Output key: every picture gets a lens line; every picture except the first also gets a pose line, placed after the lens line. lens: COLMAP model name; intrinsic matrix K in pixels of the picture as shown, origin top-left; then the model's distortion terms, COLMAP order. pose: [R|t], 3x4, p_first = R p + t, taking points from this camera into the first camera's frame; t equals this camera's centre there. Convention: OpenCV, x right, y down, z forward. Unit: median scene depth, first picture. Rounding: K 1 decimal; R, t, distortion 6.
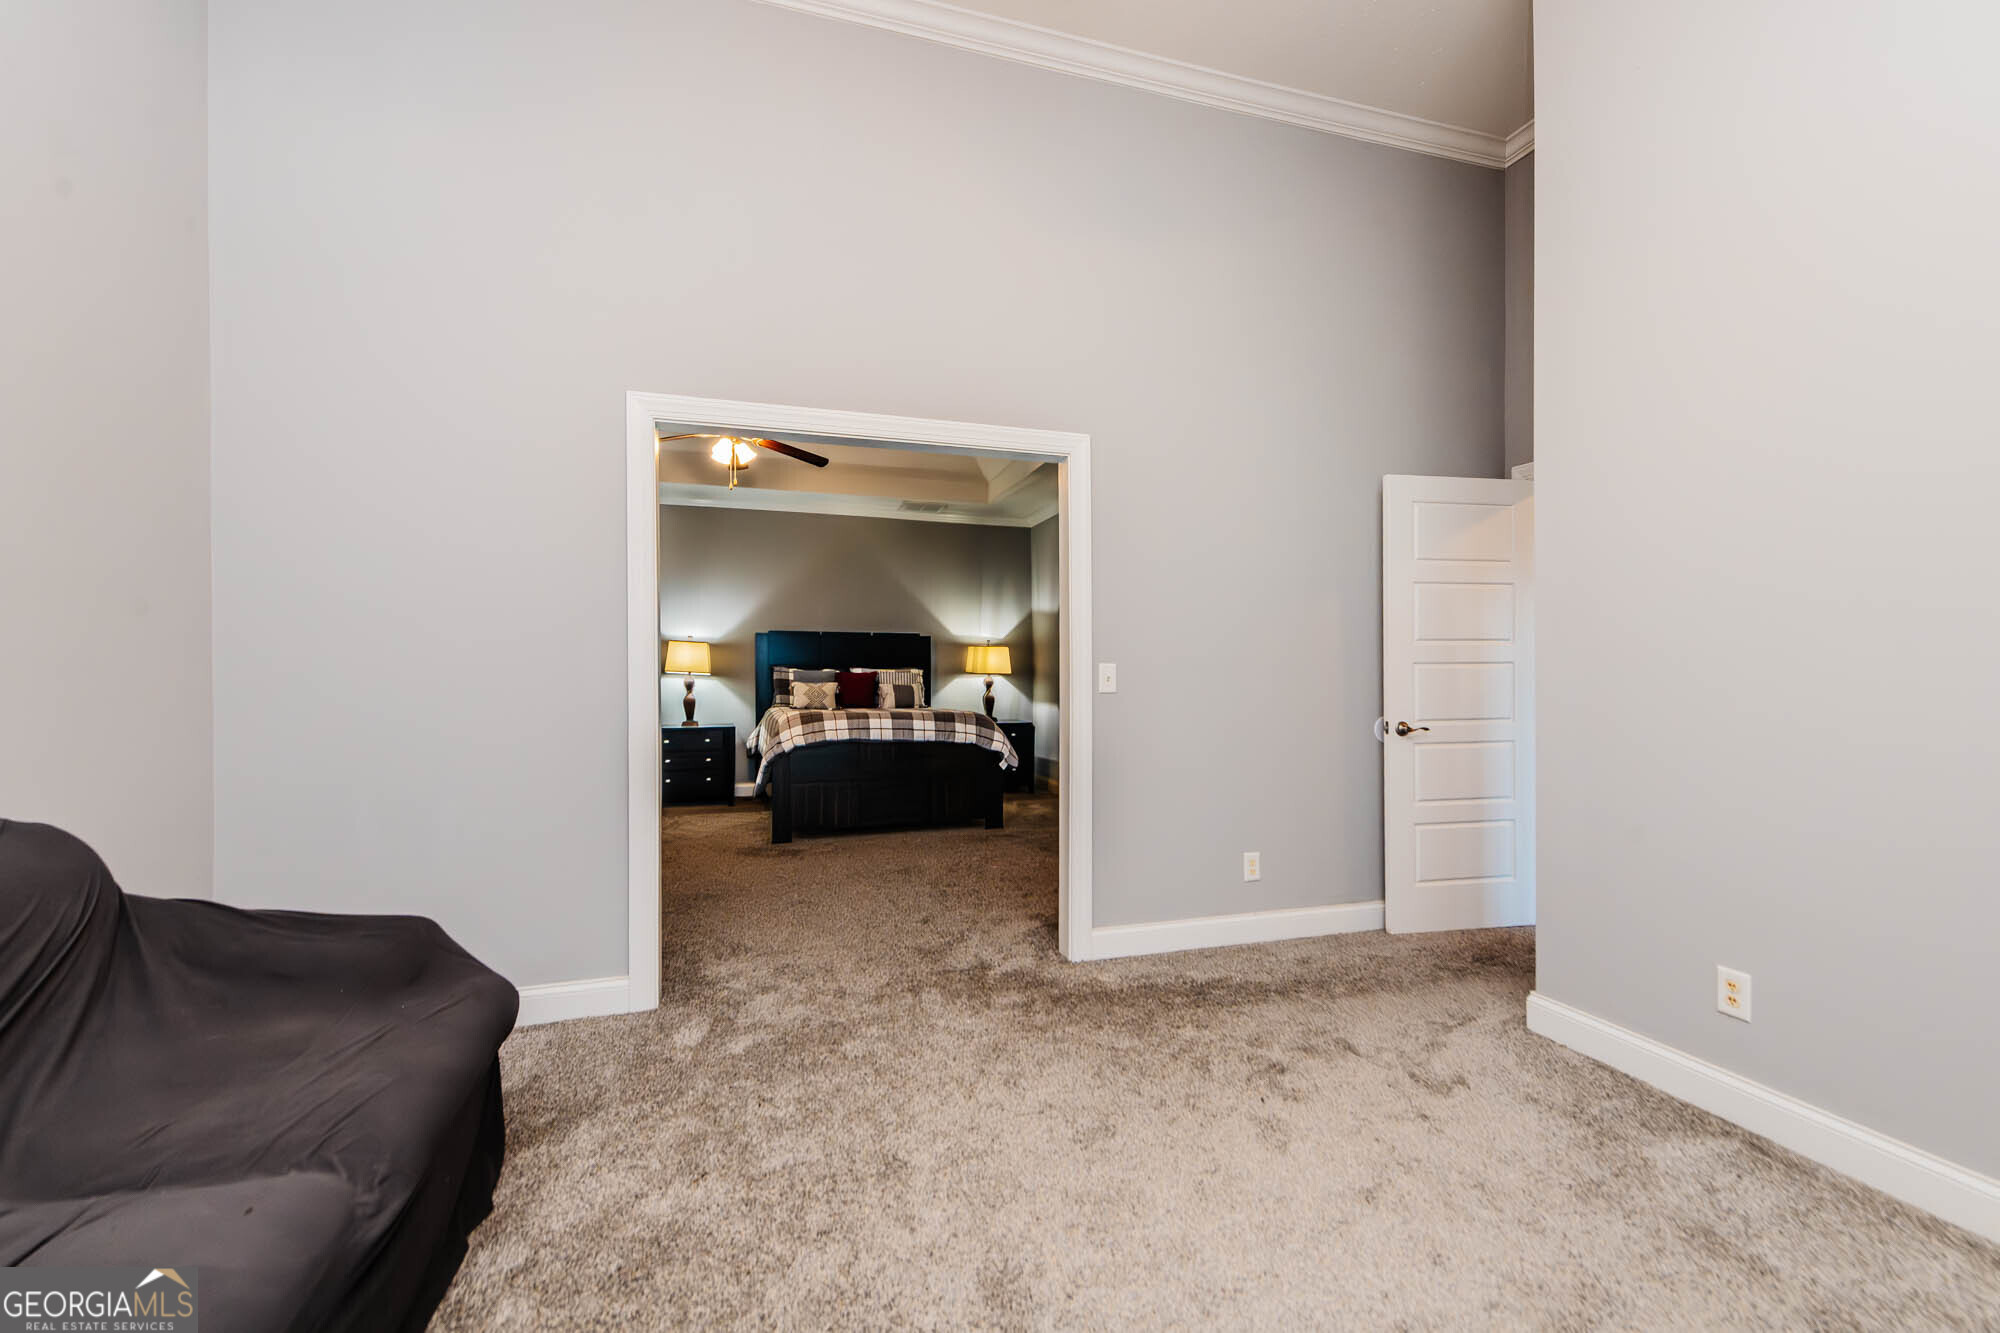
lens RADIAL K [[785.9, 0, 1017.6], [0, 785.9, 665.7], [0, 0, 1]] dist [0.012001, -0.002739]
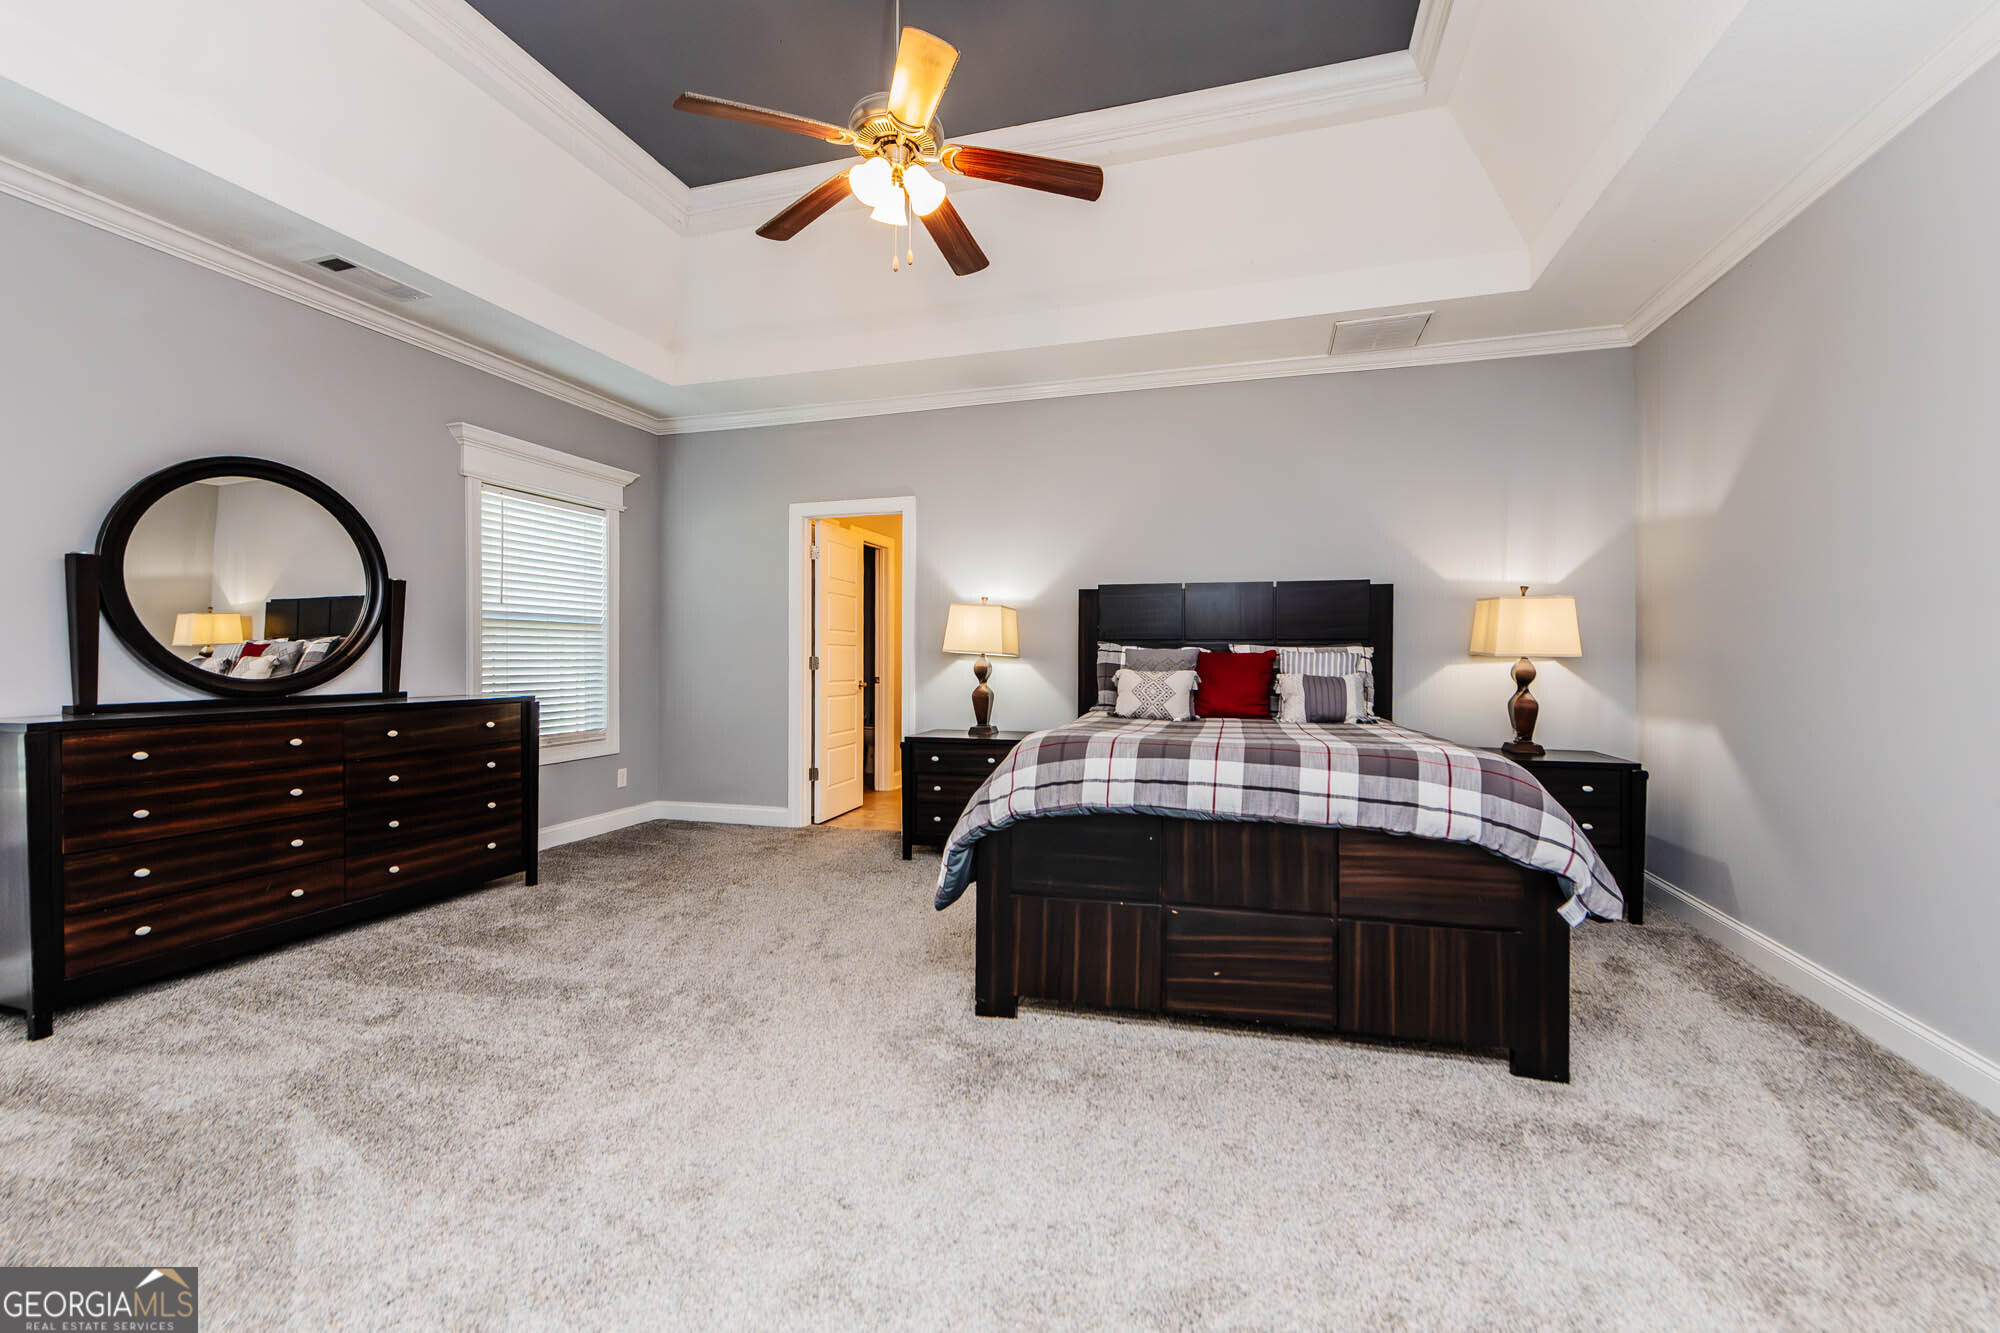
lens RADIAL K [[785.9, 0, 1027.8], [0, 785.9, 662.1], [0, 0, 1]] dist [0.012001, -0.002739]
pose [[0.826389, 0.006090, -0.563067, -0.017531], [0.002242, 0.999898, 0.014106, 0.007210], [0.563095, -0.012920, 0.826291, 0.480146]]
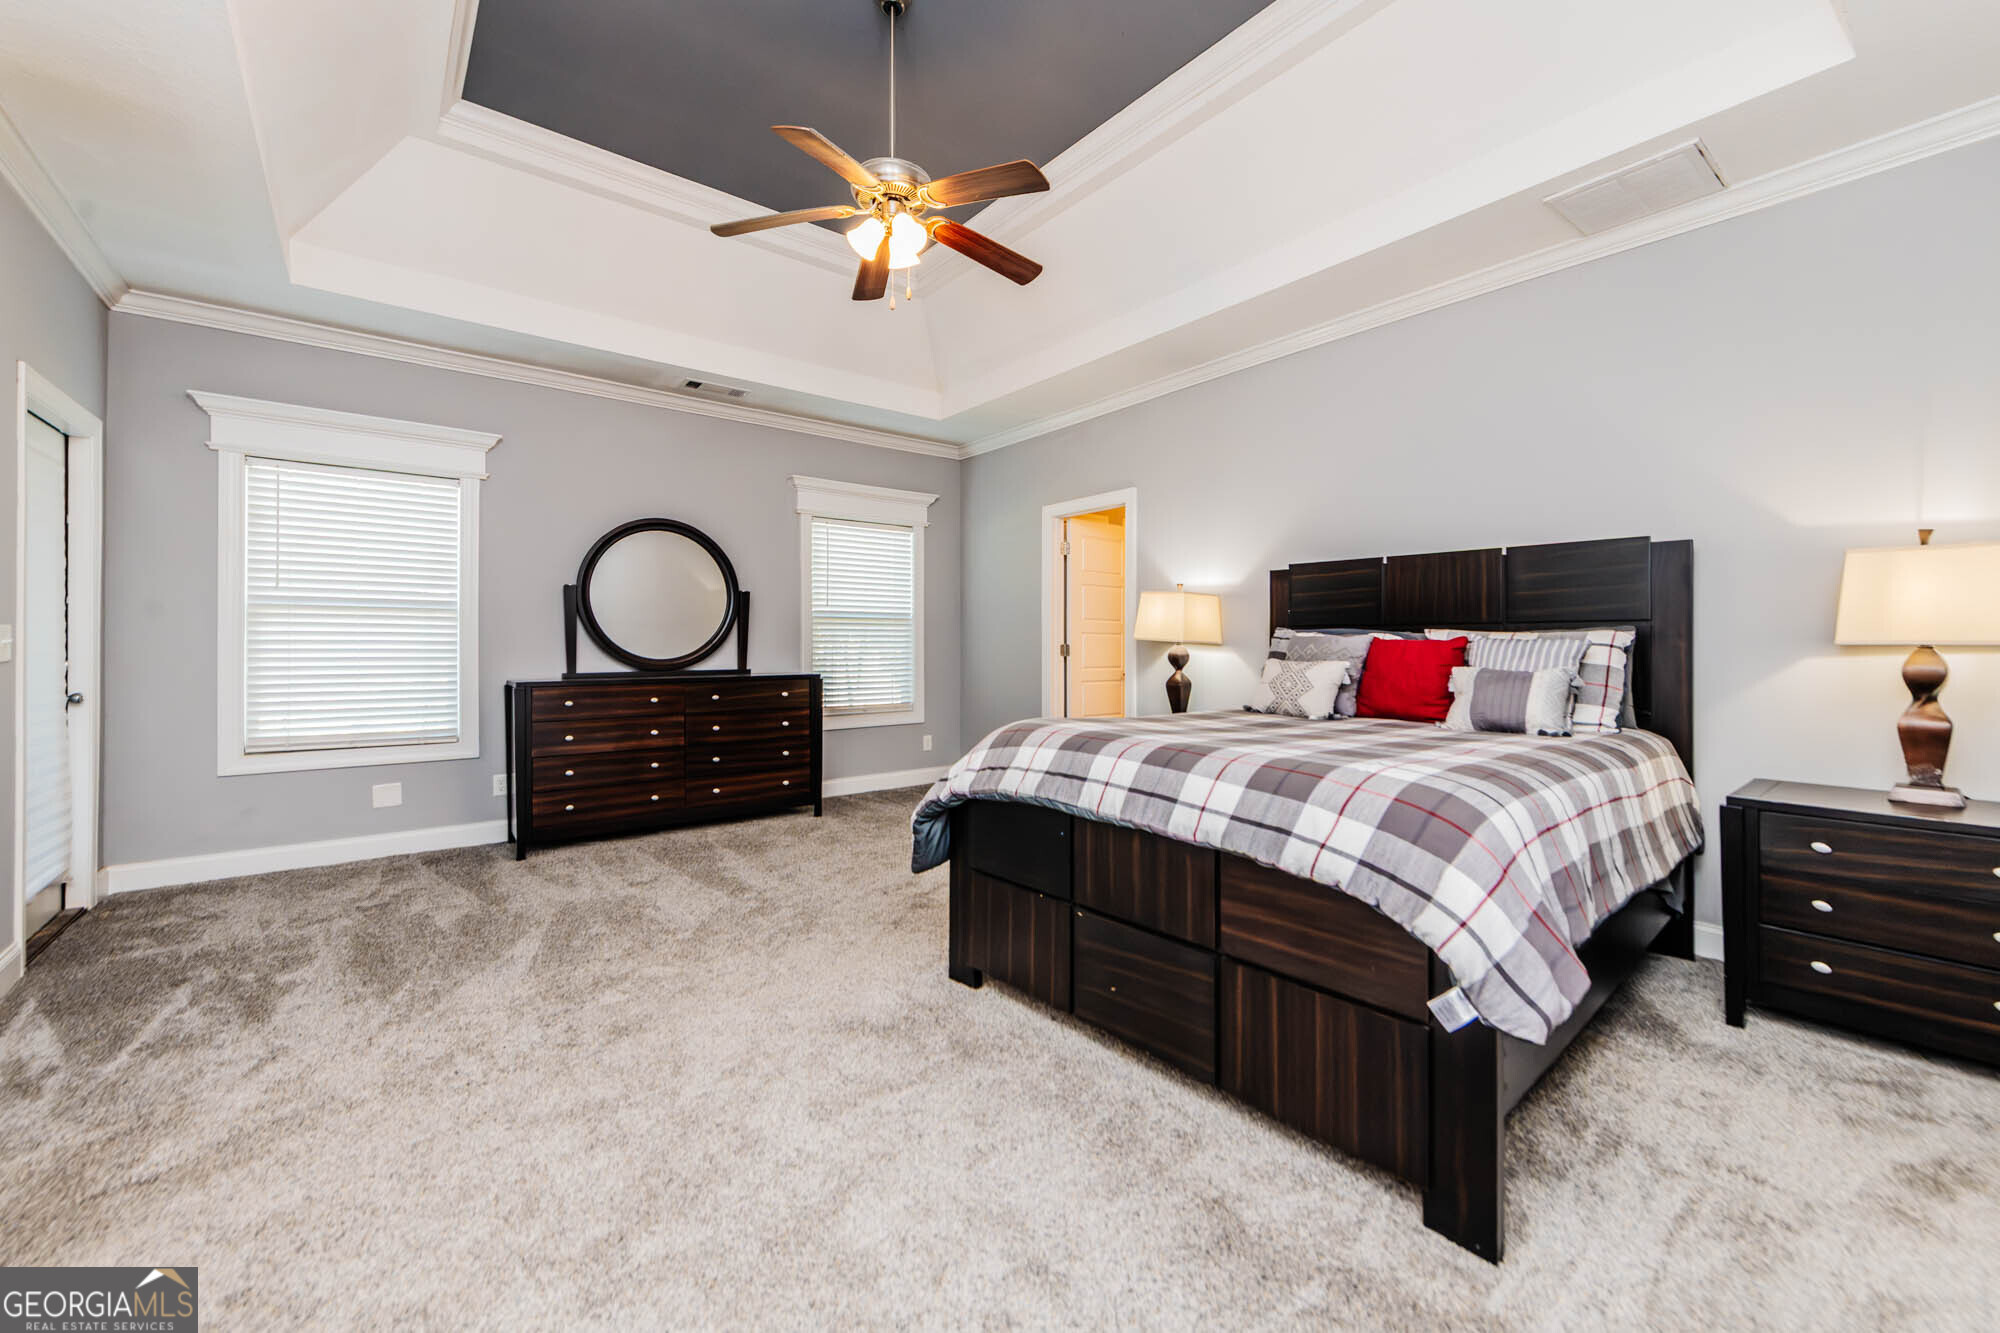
lens RADIAL K [[785.9, 0, 1046.1], [0, 785.9, 643.4], [0, 0, 1]] dist [0.012001, -0.002739]
pose [[0.366511, 0.002630, -0.930410, 0.139561], [0.007123, 0.999959, 0.005633, 0.006701], [0.930387, -0.008692, 0.366477, 0.663439]]
